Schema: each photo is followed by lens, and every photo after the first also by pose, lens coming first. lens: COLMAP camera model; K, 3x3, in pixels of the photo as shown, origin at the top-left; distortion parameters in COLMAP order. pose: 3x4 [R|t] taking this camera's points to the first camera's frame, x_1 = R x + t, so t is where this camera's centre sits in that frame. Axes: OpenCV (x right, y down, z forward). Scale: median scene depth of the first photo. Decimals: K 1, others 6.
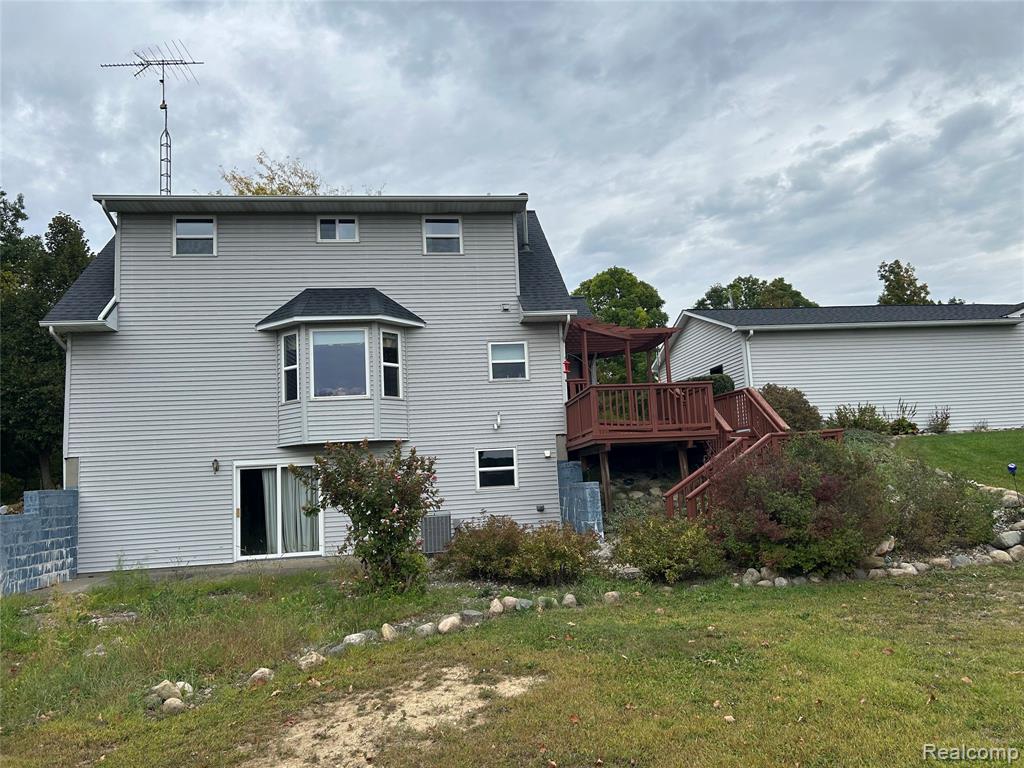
lens RADIAL K [[777.1, 0, 512.0], [0, 777.1, 384.0], [0, 0, 1]] dist [0.067969, -0.086038]
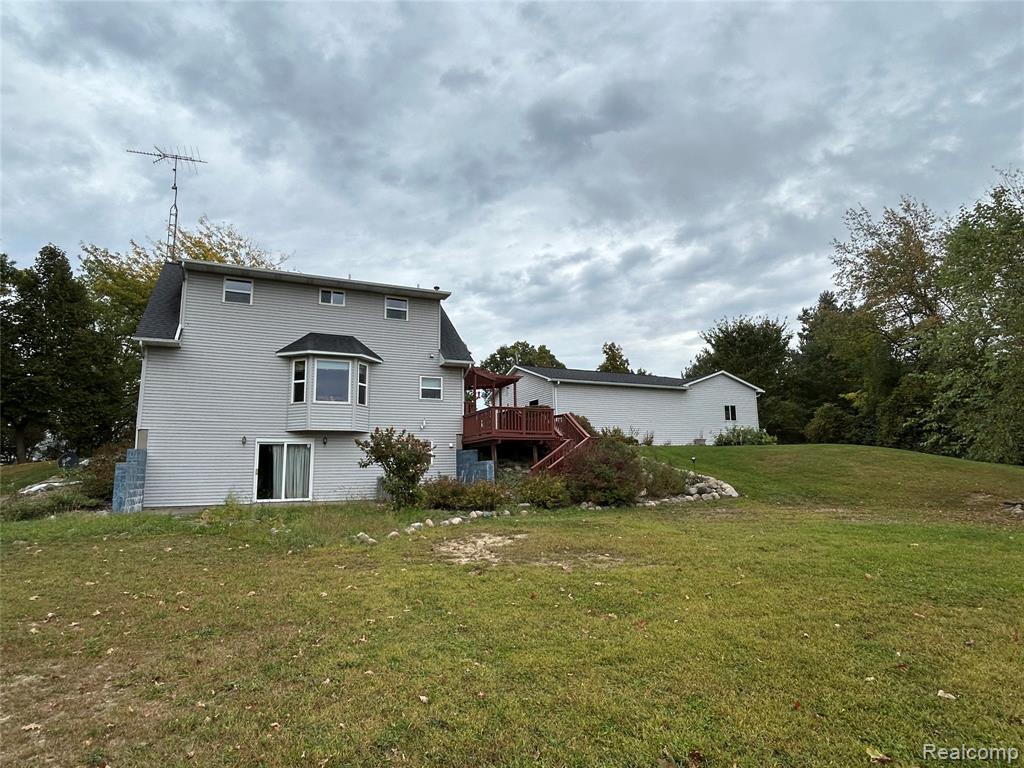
lens RADIAL K [[568.7, 0, 512.0], [0, 568.7, 384.0], [0, 0, 1]] dist [-0.001656, -0.000082]
pose [[0.951566, 0.084061, 0.295730, -0.208966], [-0.071885, 0.996066, -0.051826, 0.012969], [-0.298923, 0.028057, 0.953865, -0.222501]]
